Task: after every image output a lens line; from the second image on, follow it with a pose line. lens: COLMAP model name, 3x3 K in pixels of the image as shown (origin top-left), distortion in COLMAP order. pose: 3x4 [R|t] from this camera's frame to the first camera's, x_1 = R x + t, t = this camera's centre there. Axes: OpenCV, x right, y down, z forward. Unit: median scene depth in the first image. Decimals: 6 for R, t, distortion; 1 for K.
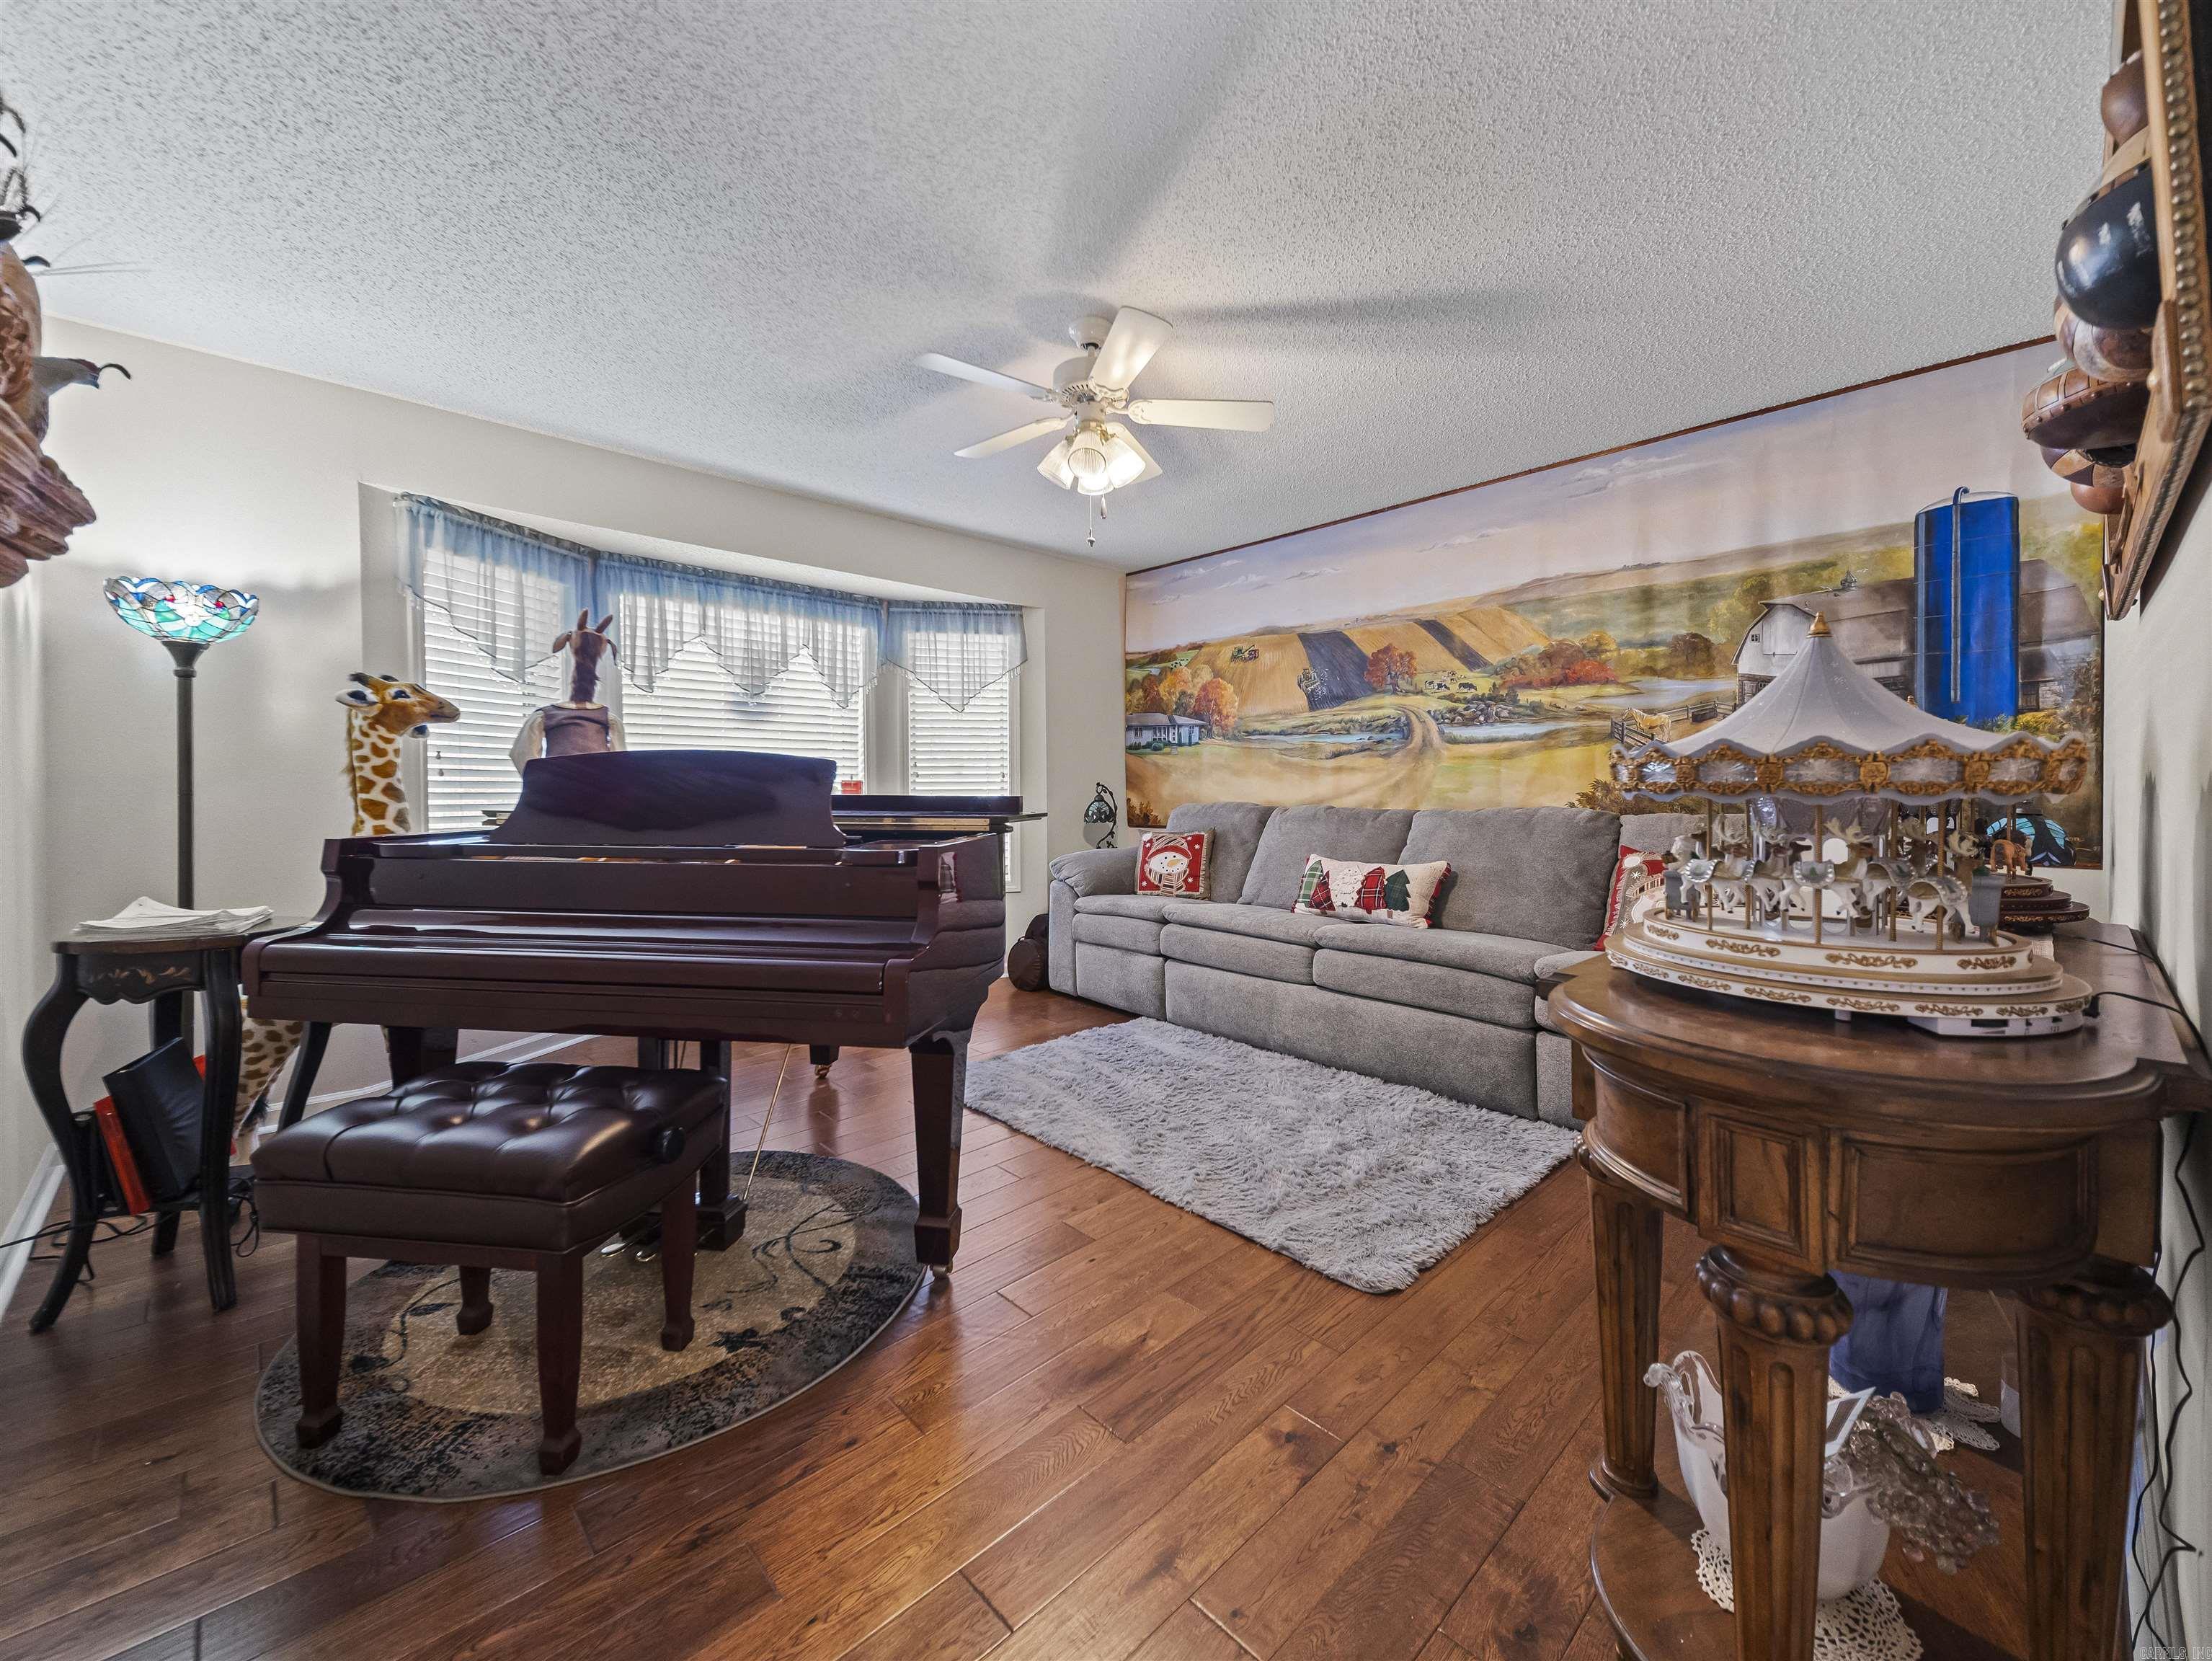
lens RADIAL K [[848.0, 0, 1100.8], [0, 848.0, 834.4], [0, 0, 1]] dist [0.043896, -0.013849]
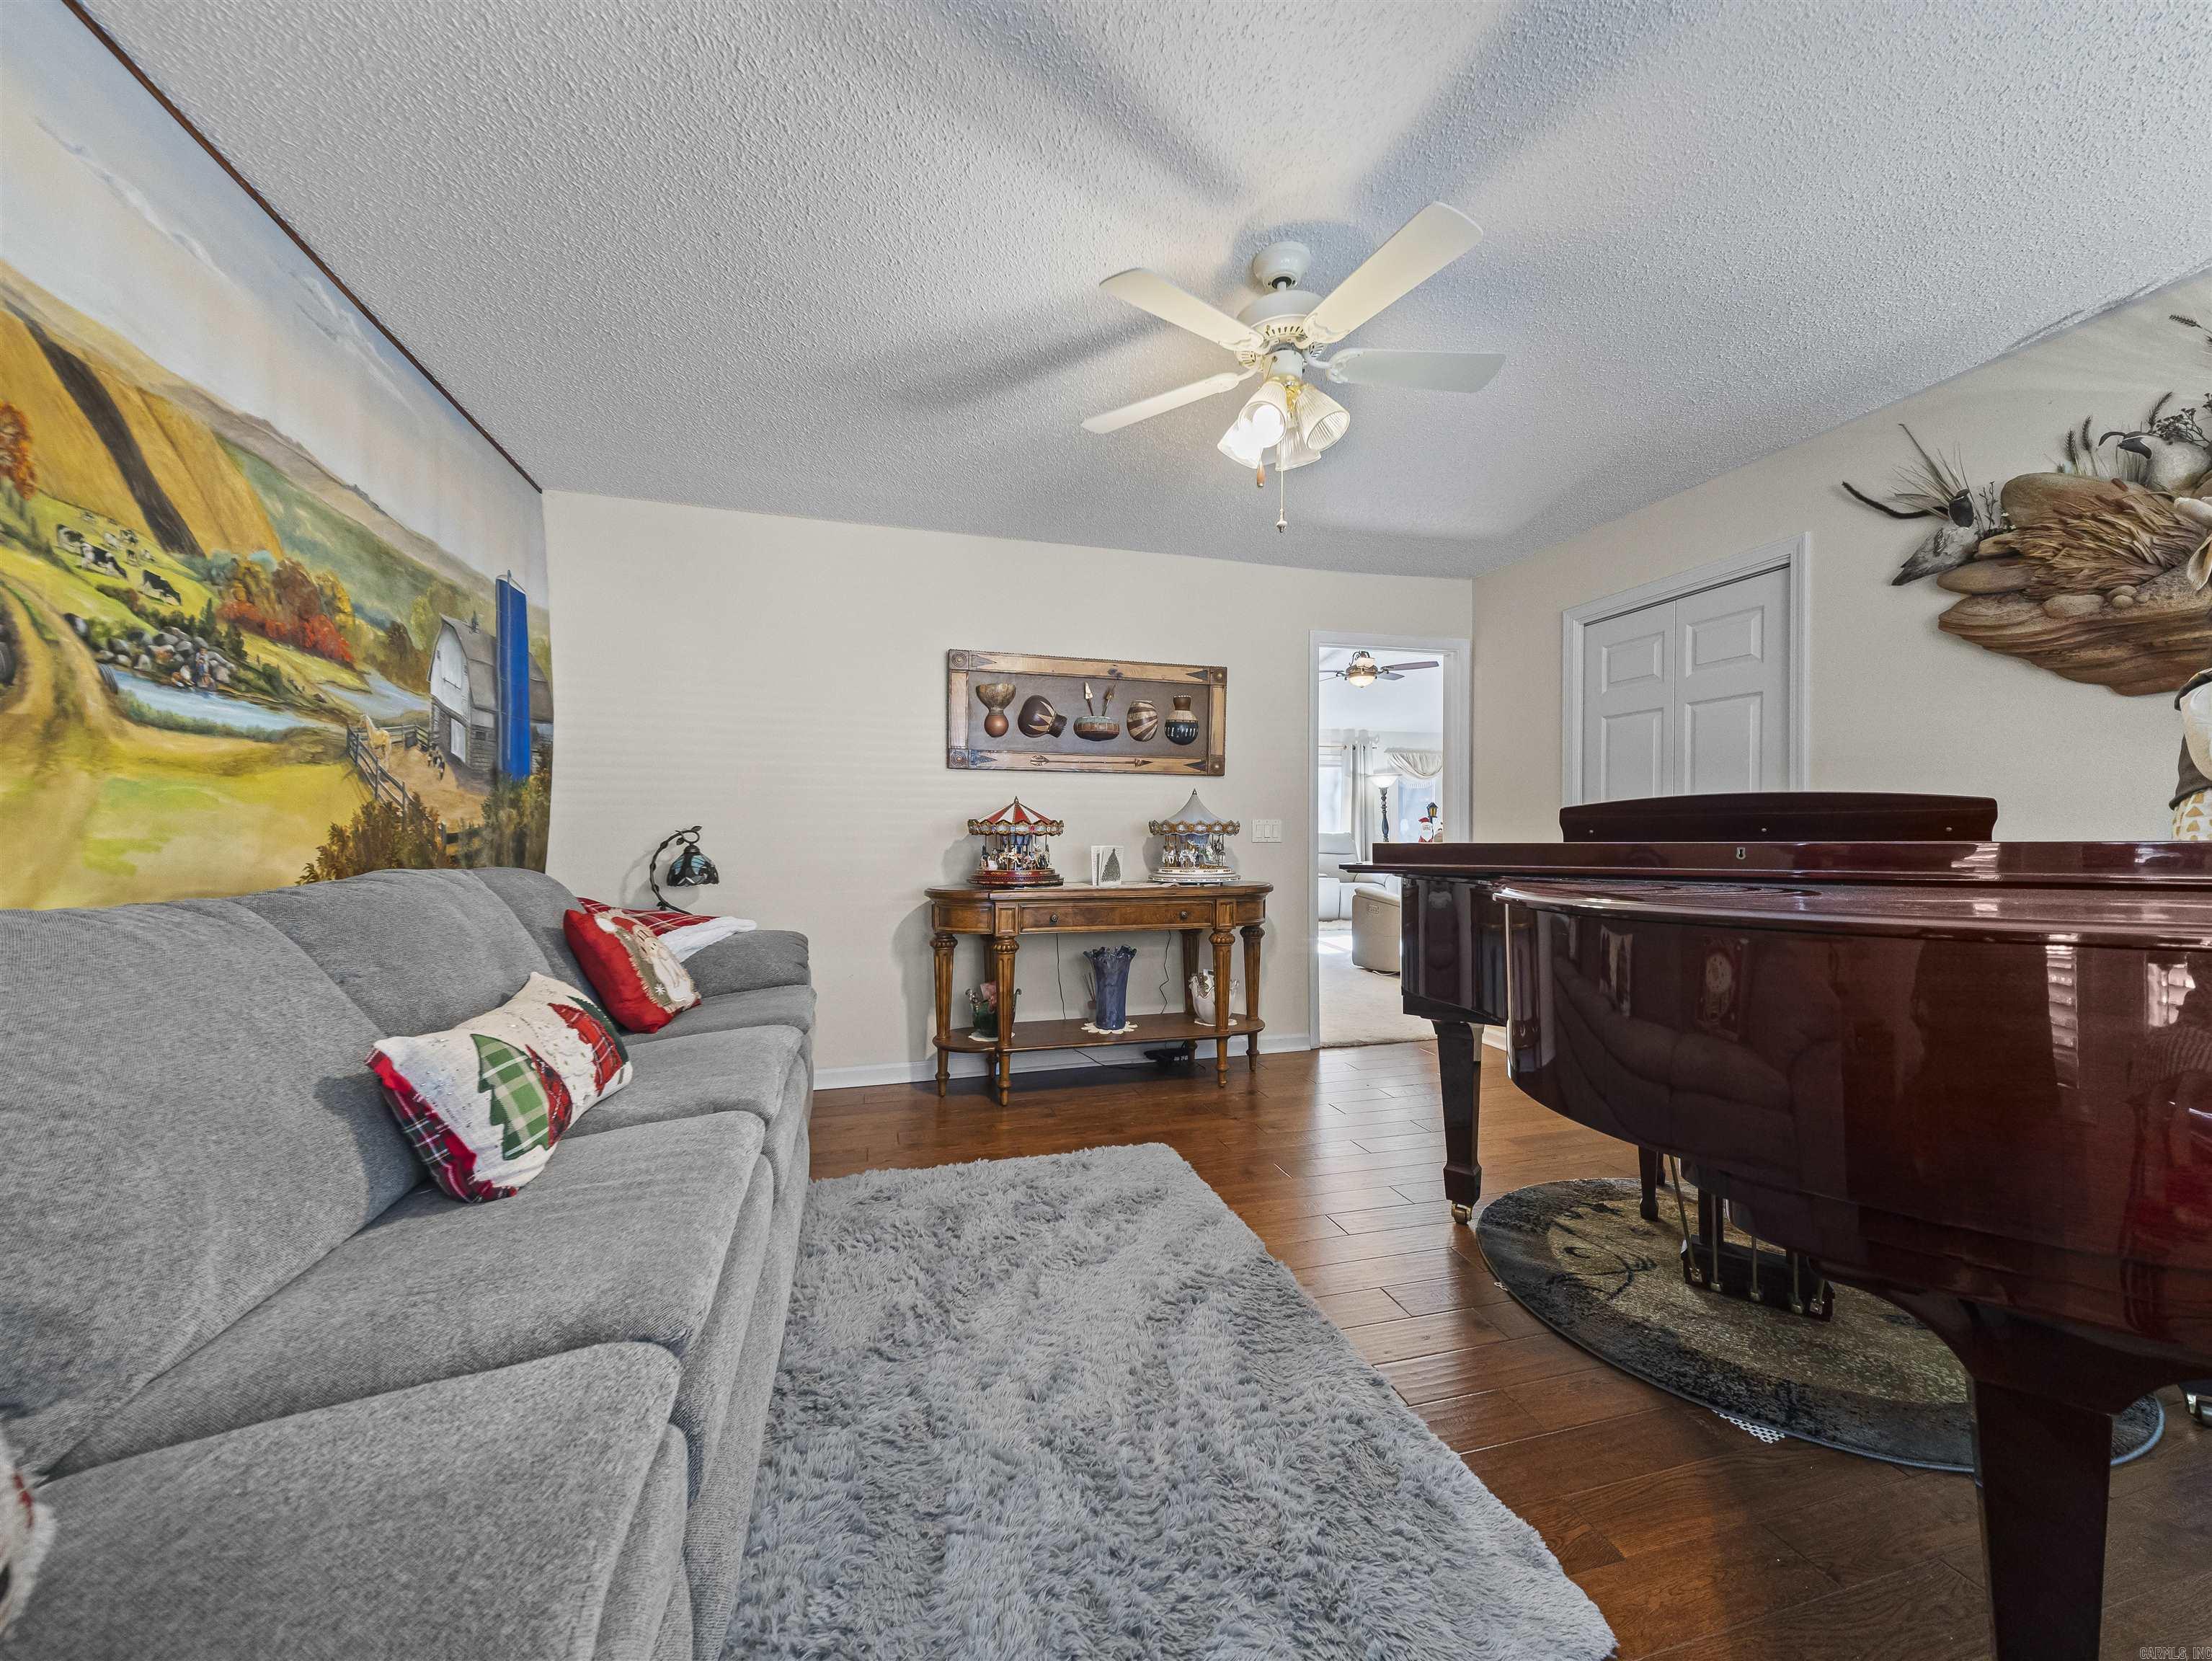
lens RADIAL K [[848.0, 0, 1100.8], [0, 848.0, 834.4], [0, 0, 1]] dist [0.043896, -0.013849]
pose [[-0.885182, -0.002295, 0.465239, -0.154542], [0.024871, 0.998325, 0.052245, -0.069017], [-0.464580, 0.057817, -0.883642, 1.190929]]
